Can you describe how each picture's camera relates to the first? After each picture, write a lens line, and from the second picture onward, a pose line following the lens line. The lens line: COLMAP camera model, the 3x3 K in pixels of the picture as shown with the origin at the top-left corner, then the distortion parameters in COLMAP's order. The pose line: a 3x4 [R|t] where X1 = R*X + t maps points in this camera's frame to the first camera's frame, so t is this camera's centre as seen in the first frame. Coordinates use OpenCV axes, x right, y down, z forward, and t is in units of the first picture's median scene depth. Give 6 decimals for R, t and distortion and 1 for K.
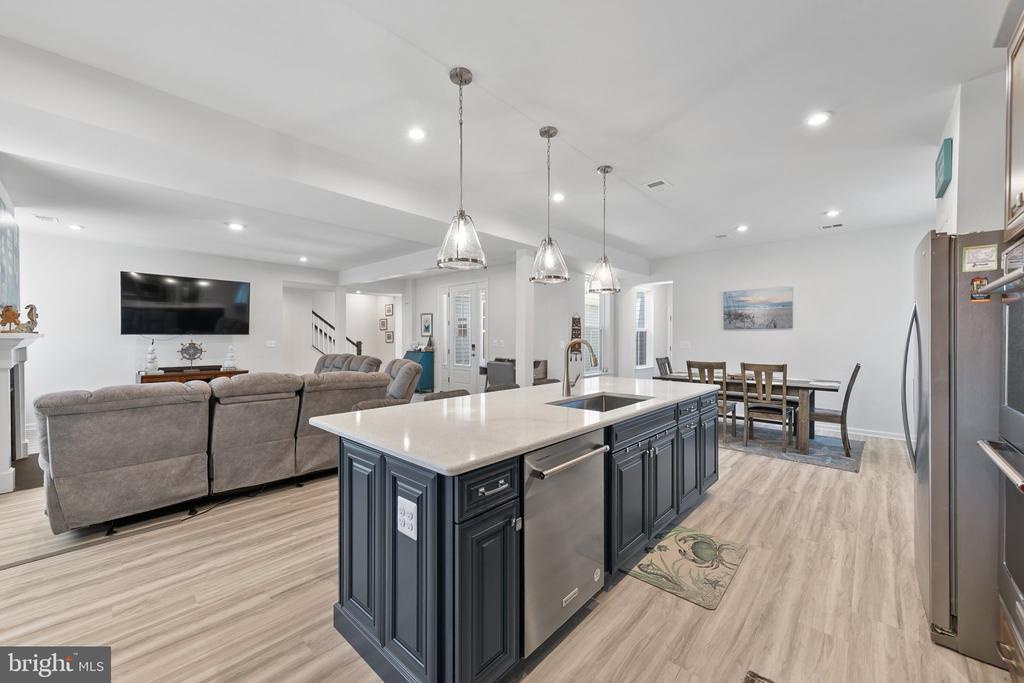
lens RADIAL K [[394.6, 0, 514.9], [0, 394.6, 340.6], [0, 0, 1]] dist [0.004334, 0.000093]
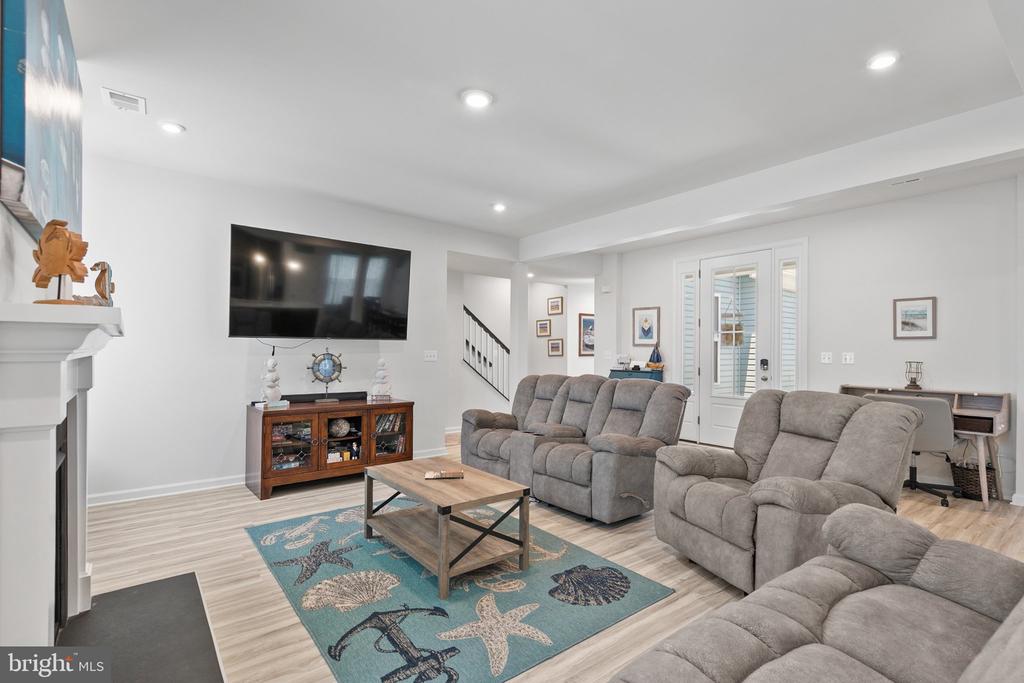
lens RADIAL K [[484.3, 0, 520.3], [0, 484.3, 347.8], [0, 0, 1]] dist [0.004630, 0.000570]
pose [[0.988627, 0.003334, -0.150351, -0.470444], [-0.005767, 0.999859, -0.015748, 0.008301], [0.150278, 0.016436, 0.988507, 0.373099]]
